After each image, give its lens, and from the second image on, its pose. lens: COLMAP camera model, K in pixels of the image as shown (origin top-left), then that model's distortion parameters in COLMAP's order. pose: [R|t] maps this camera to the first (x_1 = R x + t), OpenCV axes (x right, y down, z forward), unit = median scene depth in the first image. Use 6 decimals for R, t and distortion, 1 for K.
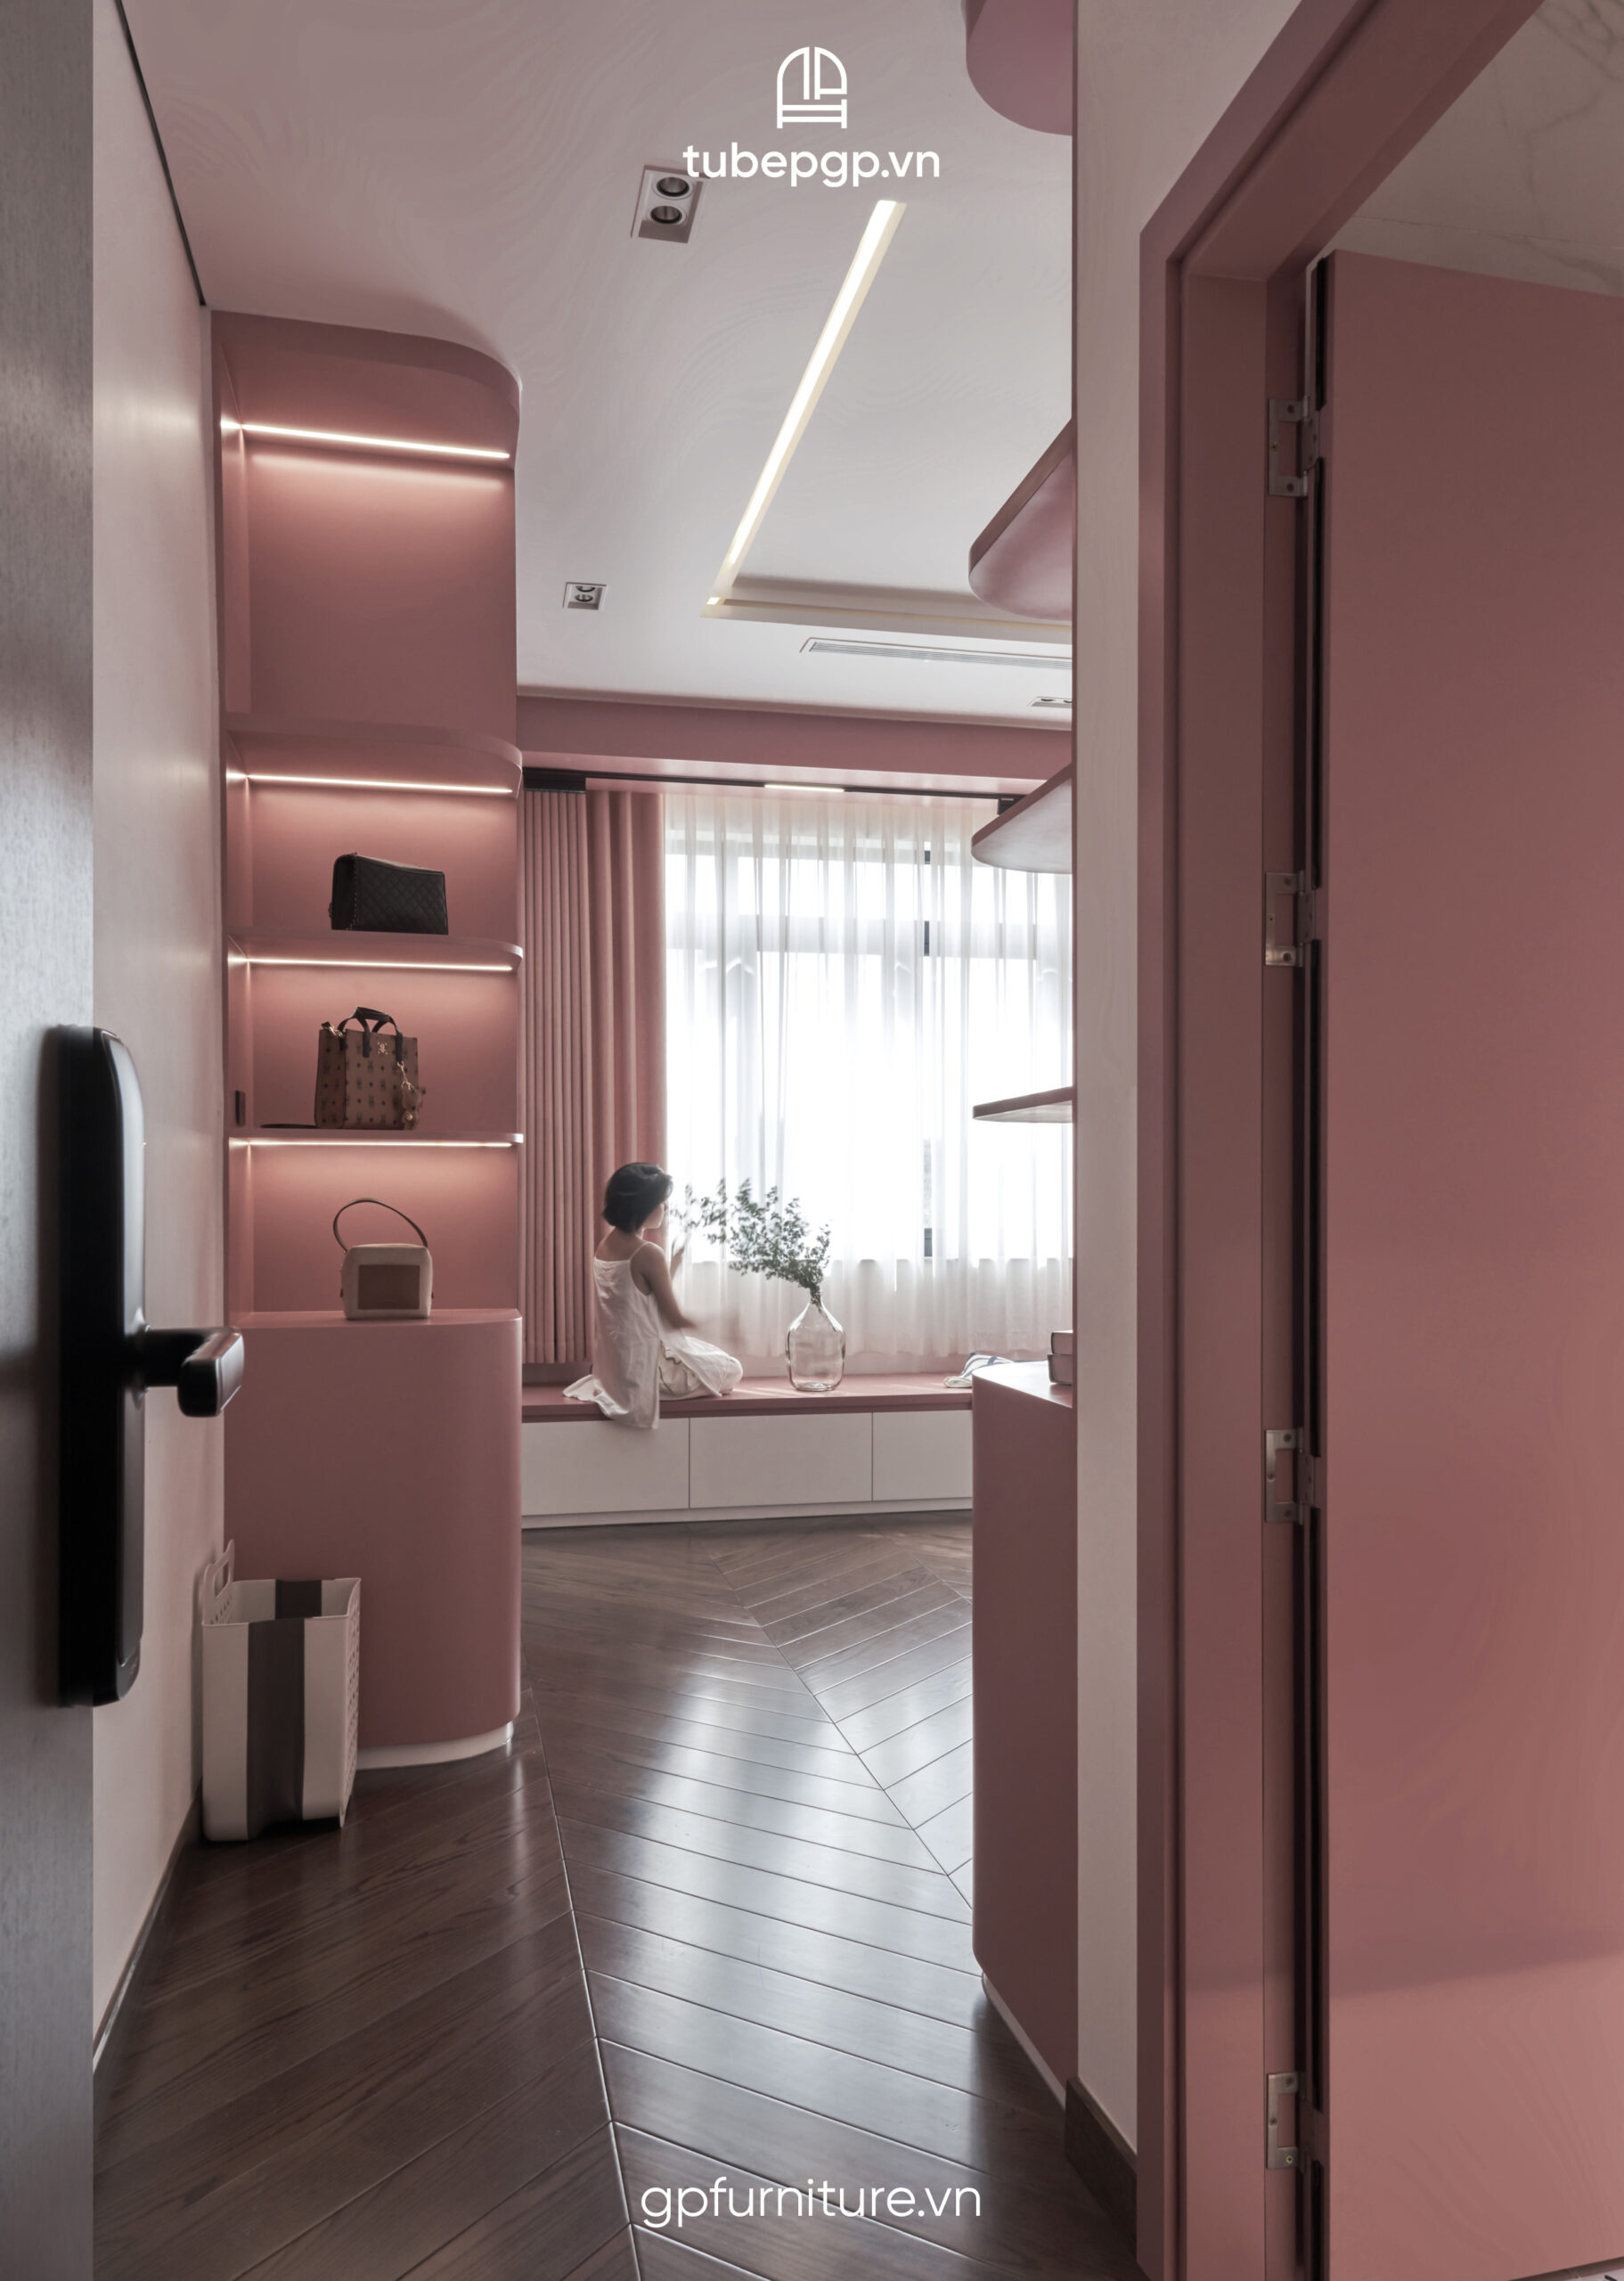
lens RADIAL K [[1724.3, 0, 807.2], [0, 1724.3, 1197.6], [0, 0, 1]] dist [-0.003352, -0.000731]
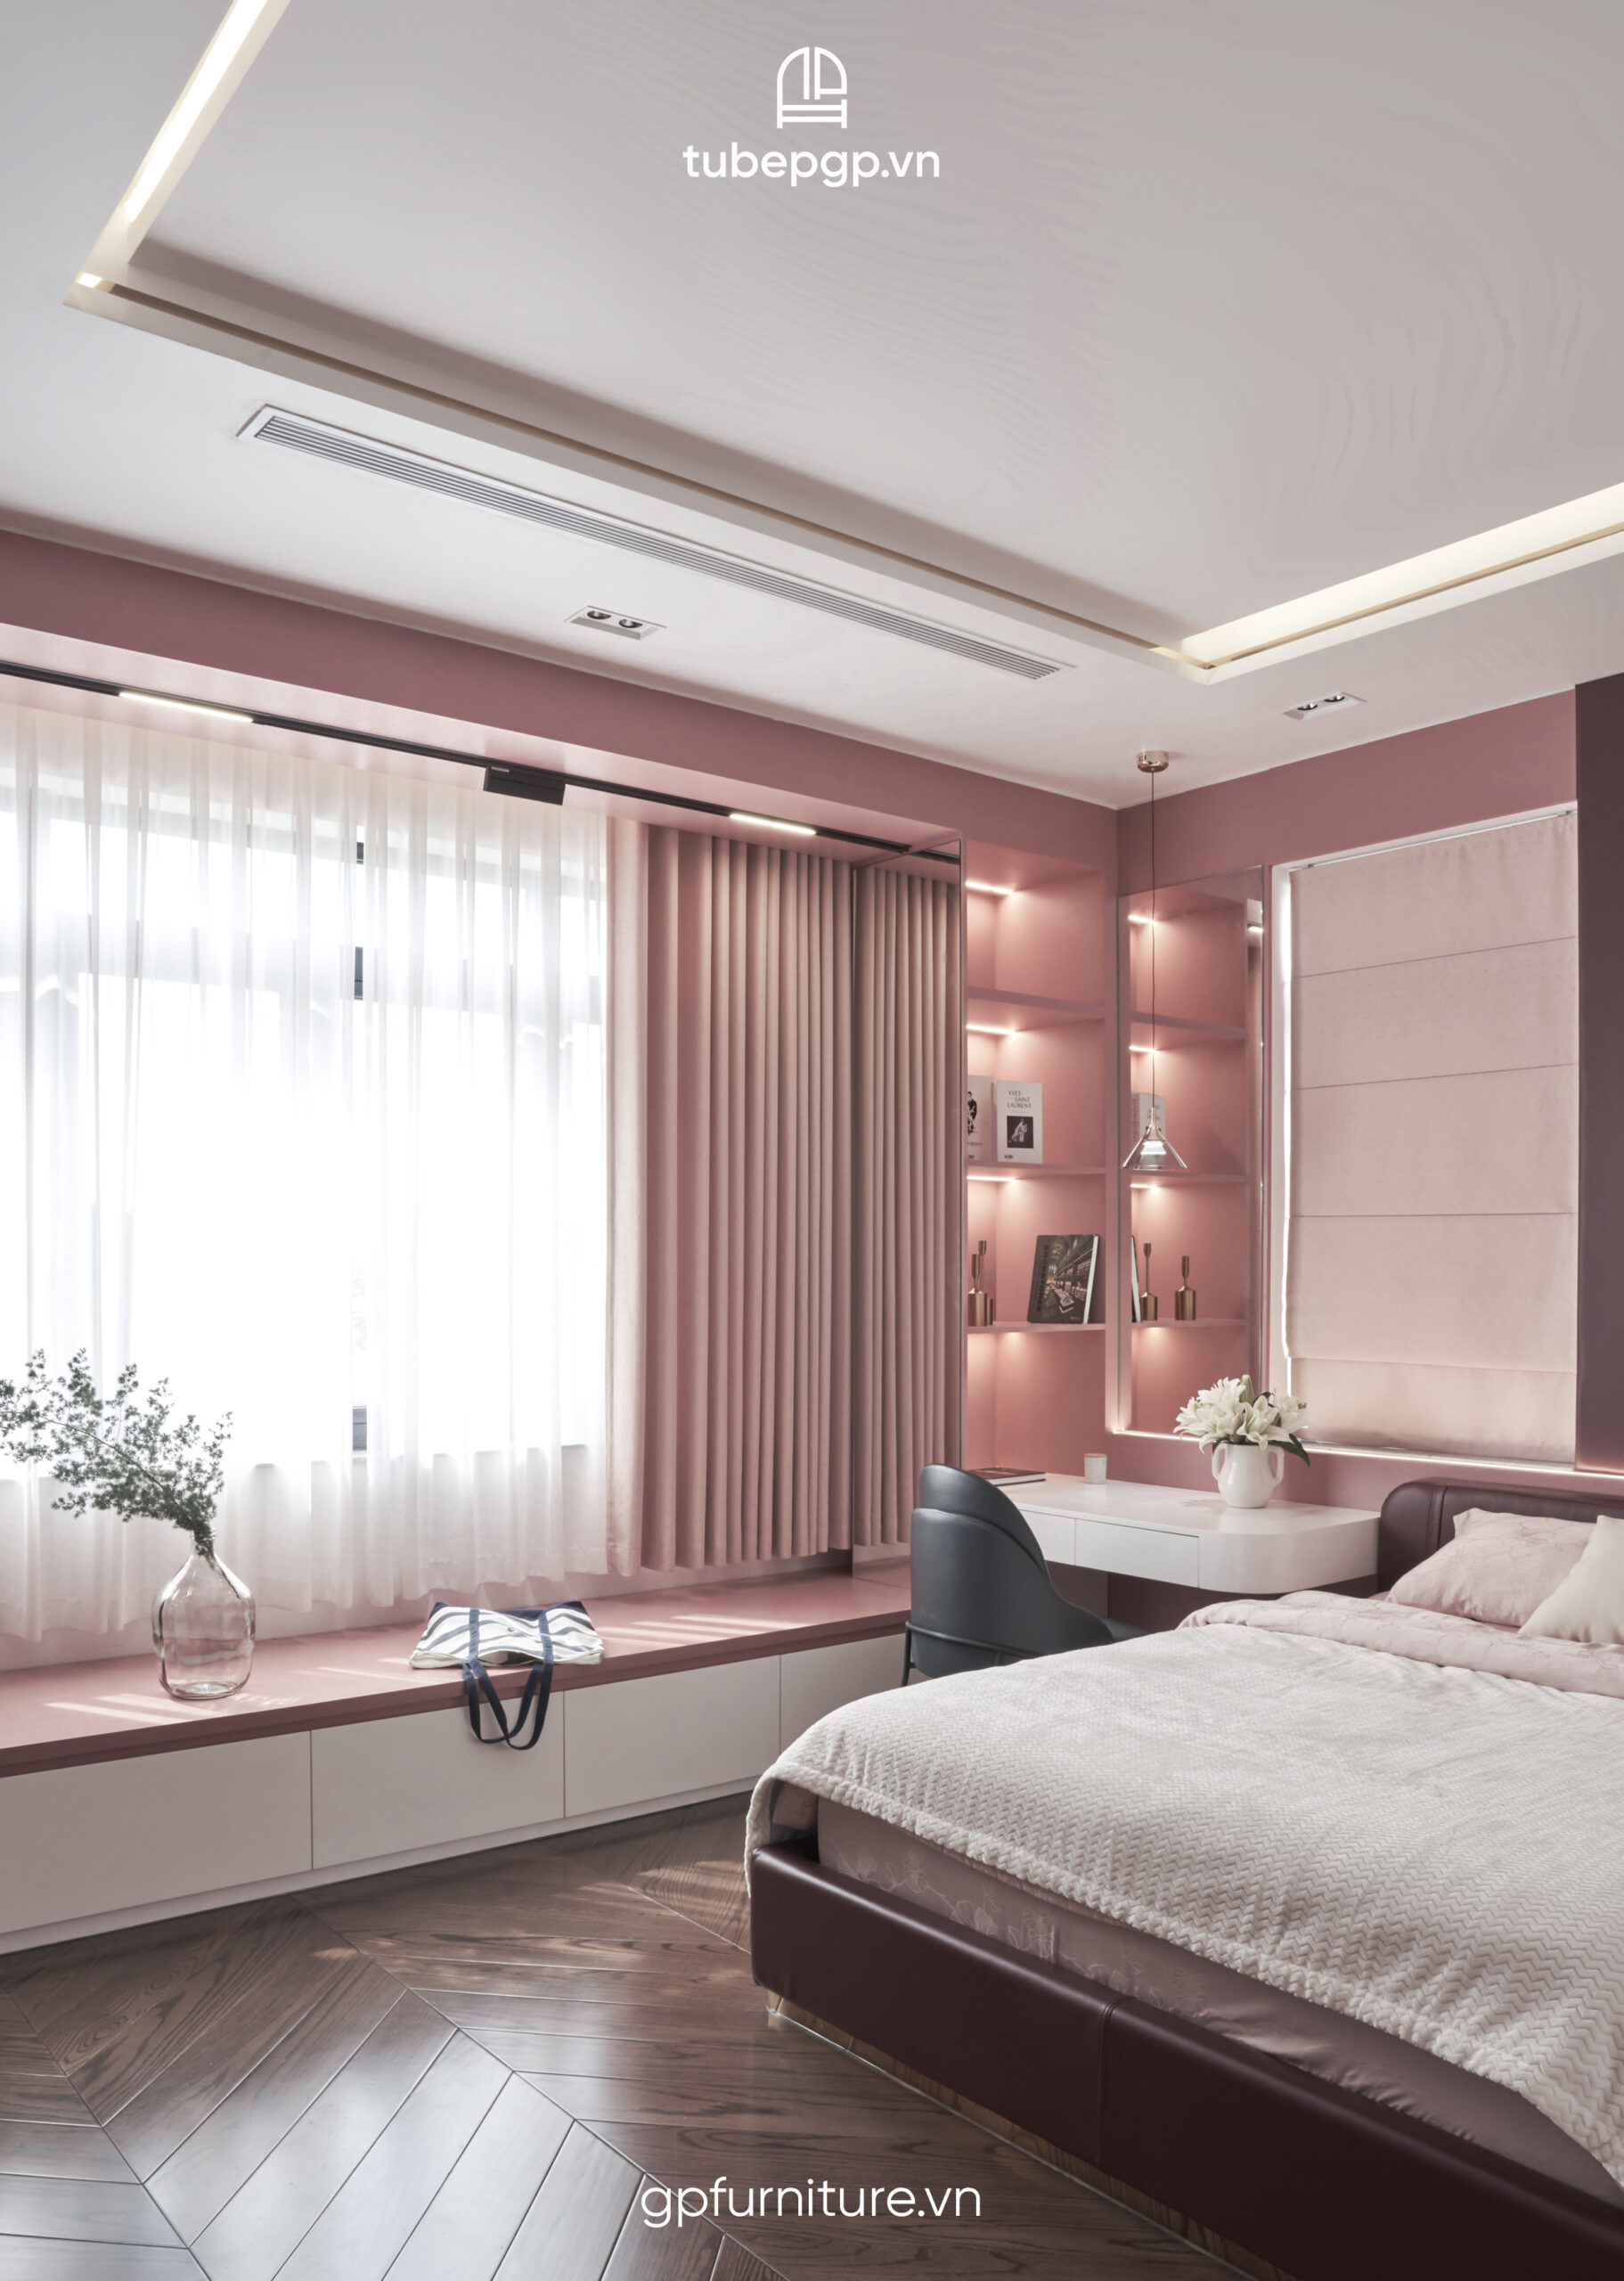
lens RADIAL K [[1687.6, 0, 813.4], [0, 1687.6, 1288.5], [0, 0, 1]] dist [-0.099111, 0.062453]
pose [[0.897560, 0.001758, 0.440890, -0.060392], [-0.004973, 0.999969, 0.006137, -0.036873], [-0.440865, -0.007701, 0.897540, 0.372136]]
